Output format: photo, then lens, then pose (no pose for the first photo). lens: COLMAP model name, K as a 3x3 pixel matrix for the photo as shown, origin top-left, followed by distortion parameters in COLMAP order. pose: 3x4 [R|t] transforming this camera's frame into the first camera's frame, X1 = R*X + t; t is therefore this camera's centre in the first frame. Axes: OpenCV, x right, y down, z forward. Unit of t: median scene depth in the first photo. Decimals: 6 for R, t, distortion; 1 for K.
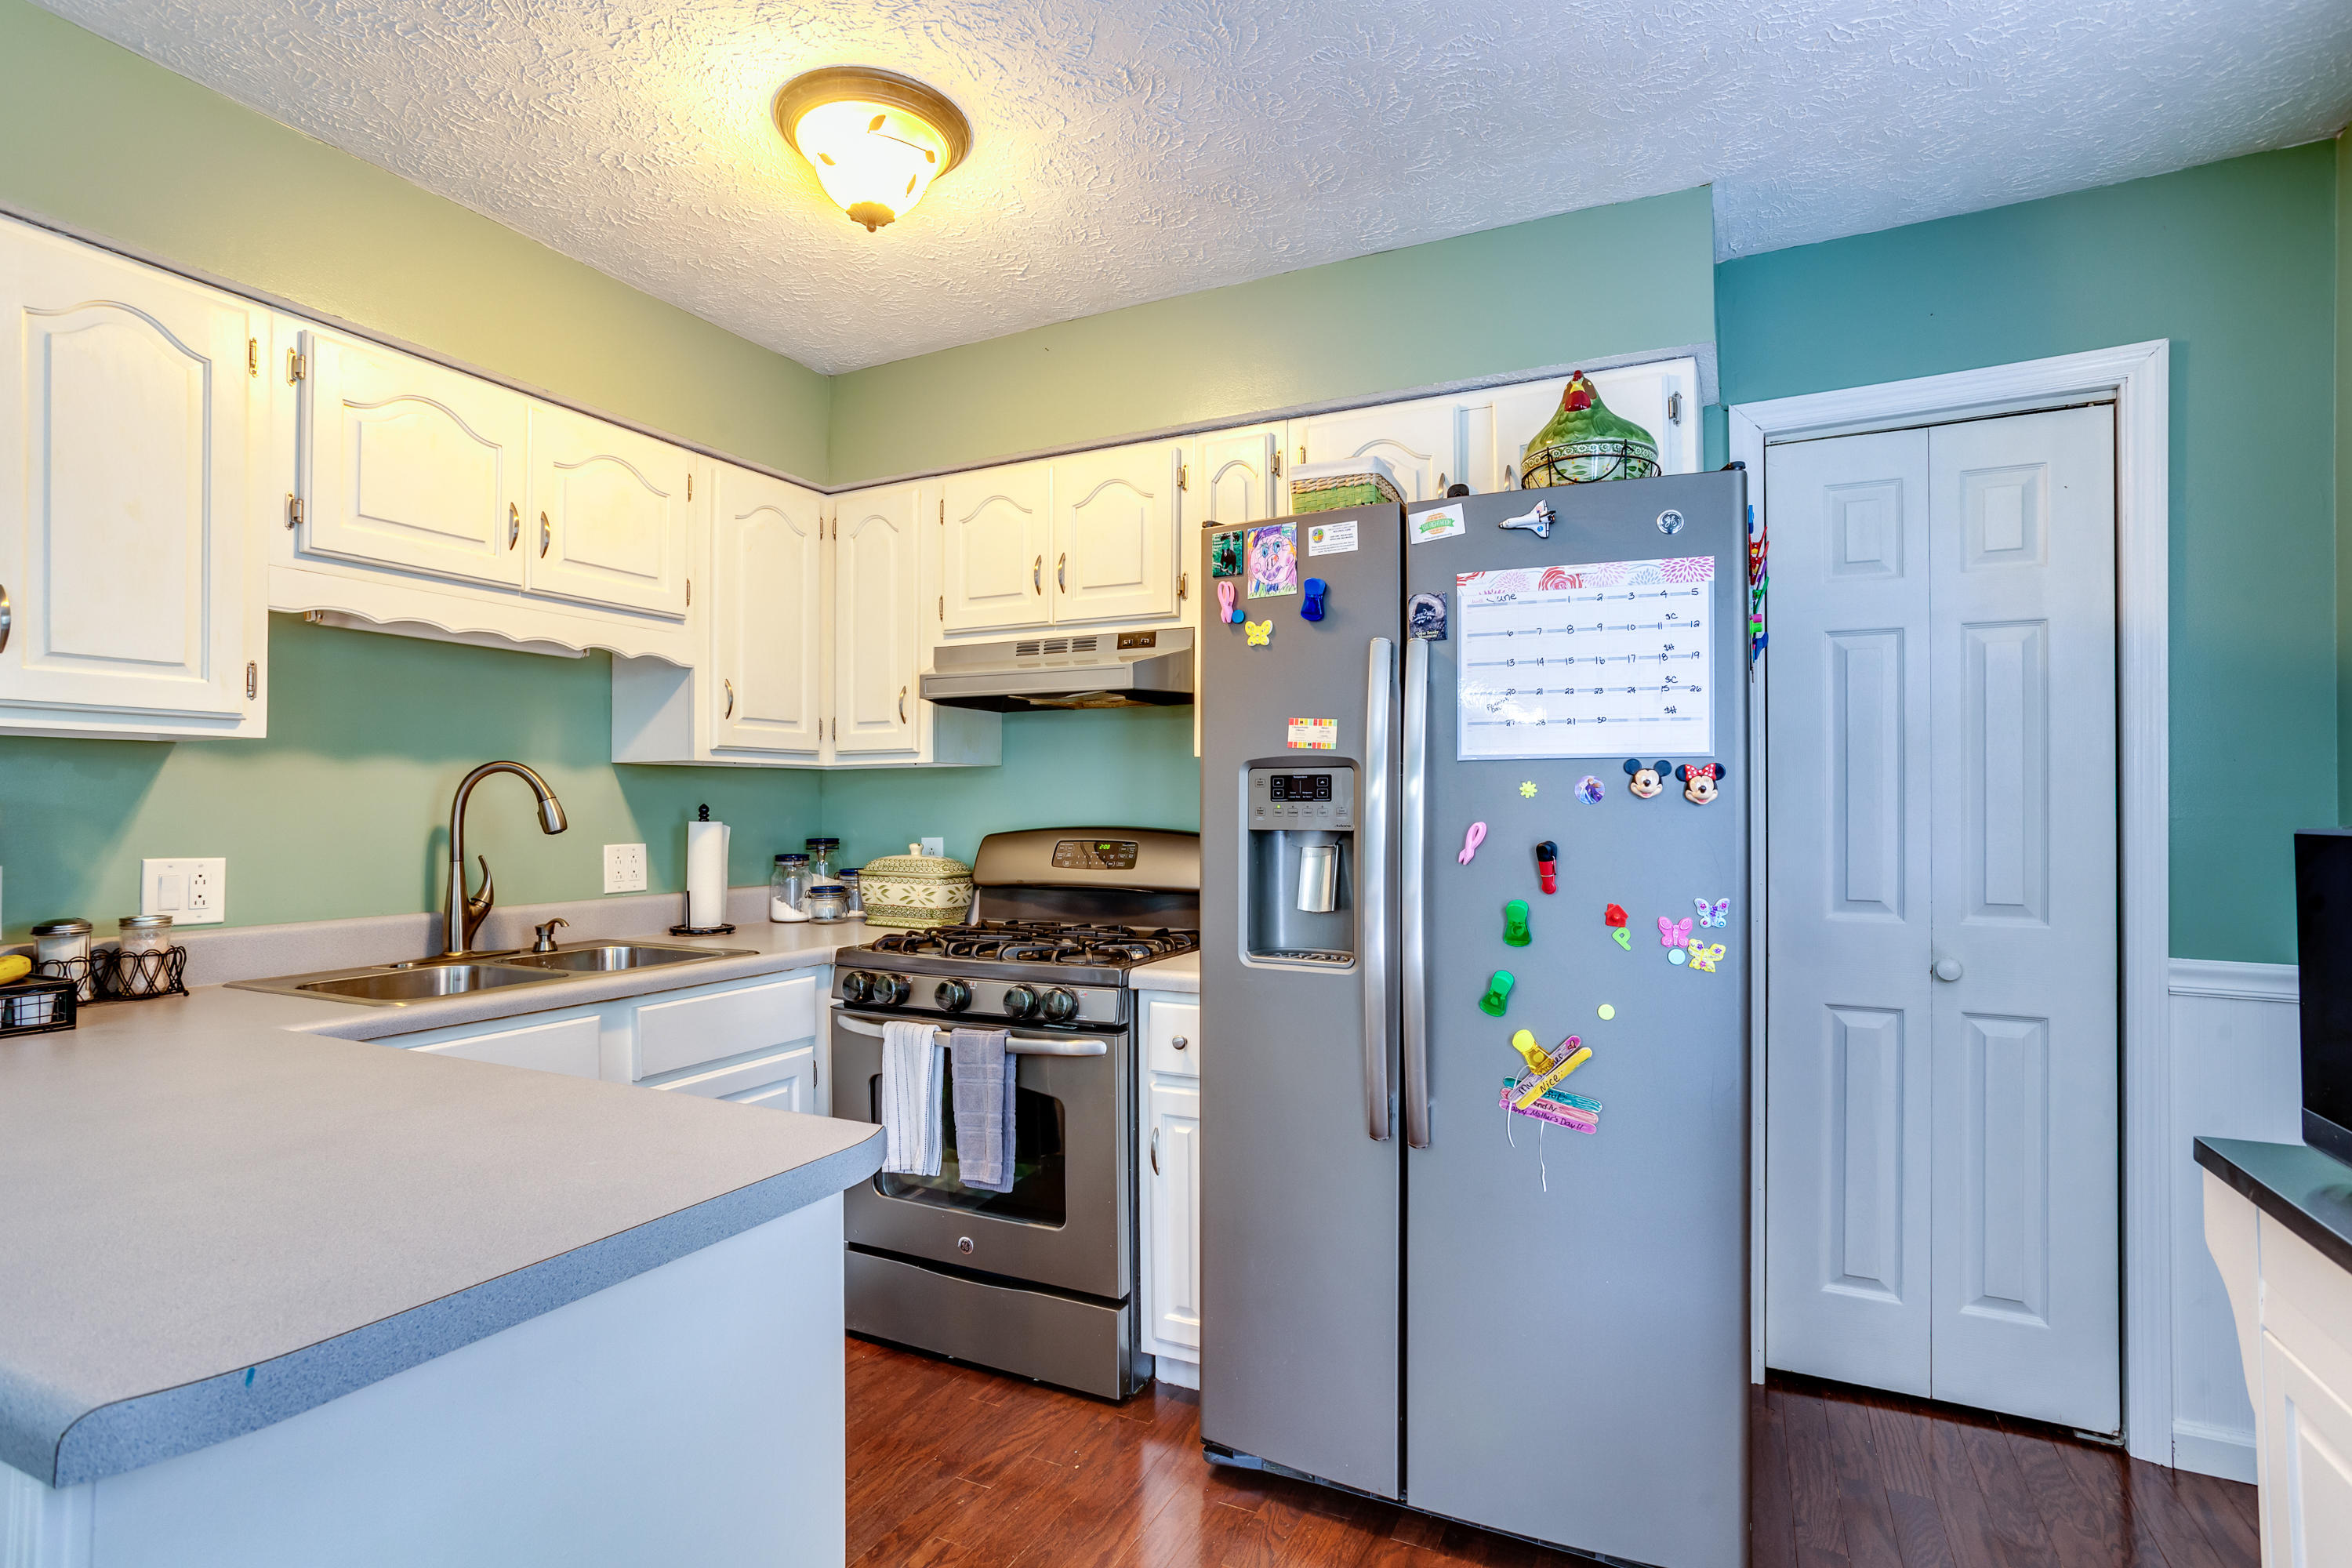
lens RADIAL K [[1150.2, 0, 1225.5], [0, 1150.2, 792.5], [0, 0, 1]] dist [-0.035187, 0.008675]
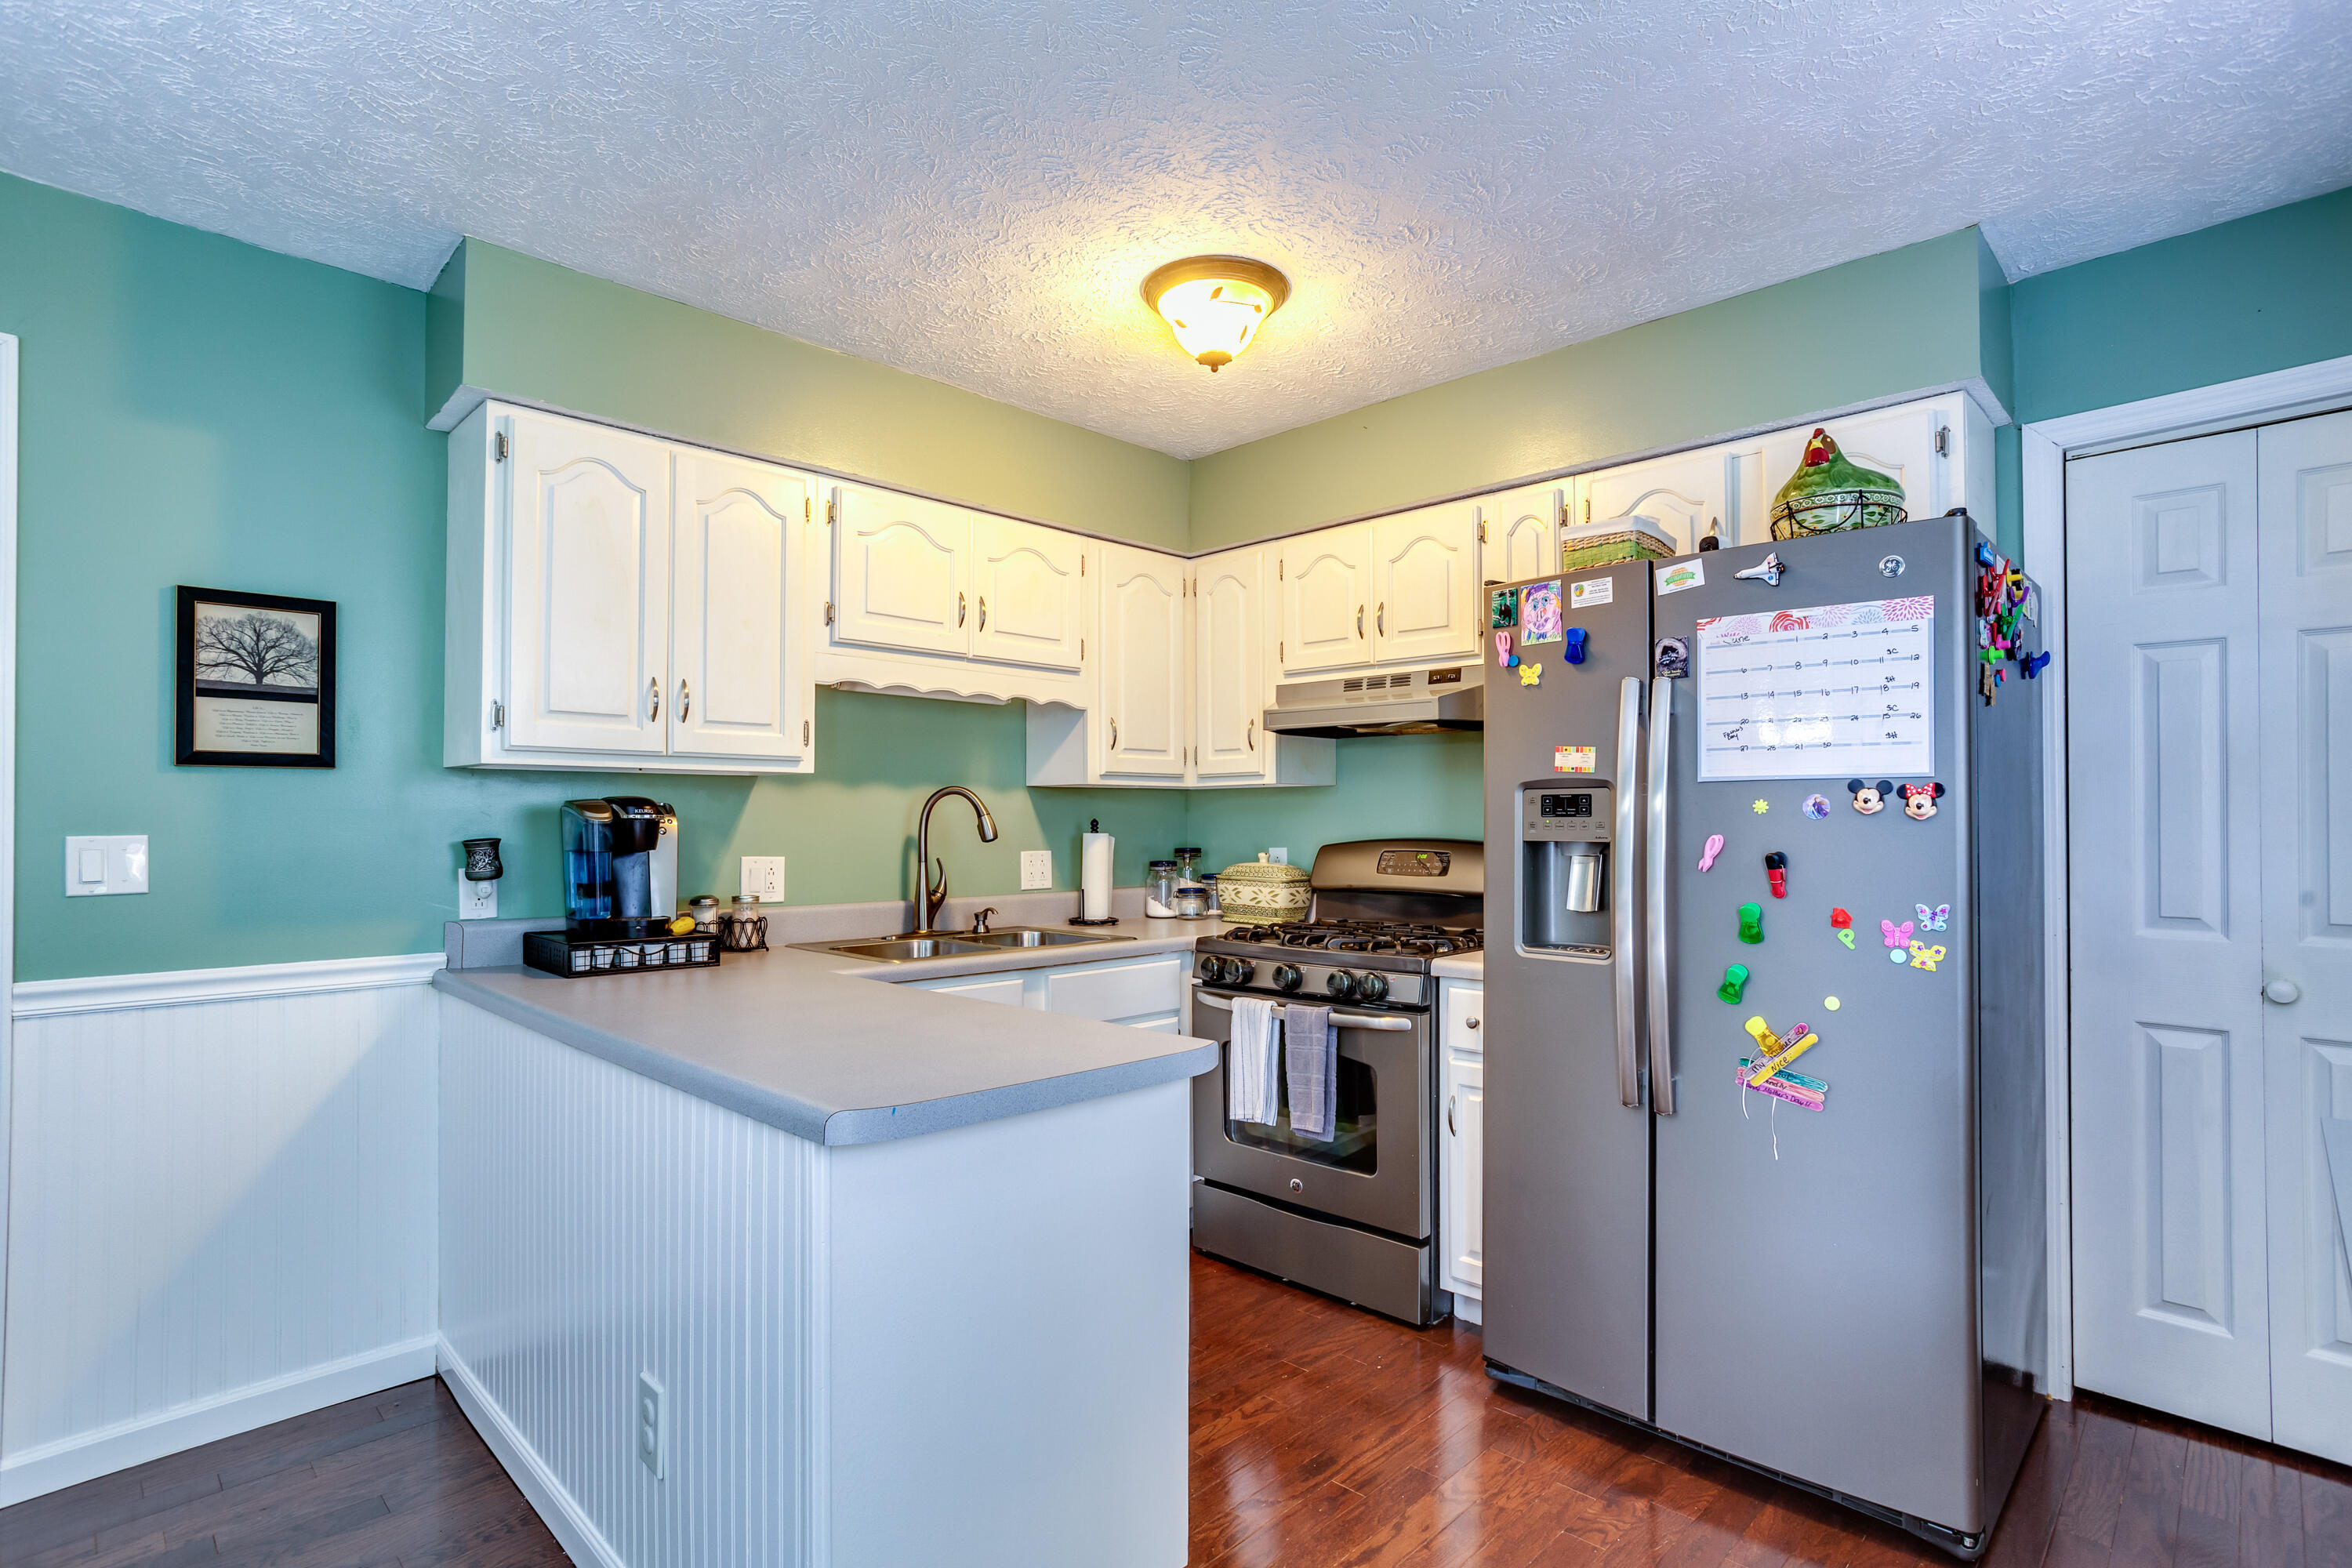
lens RADIAL K [[1150.2, 0, 1166.3], [0, 1150.2, 793.5], [0, 0, 1]] dist [-0.035187, 0.008675]
pose [[0.935282, -0.007526, -0.353822, 0.087440], [0.003474, 0.999921, -0.012088, -0.003132], [0.353885, 0.010076, 0.935235, -0.213664]]
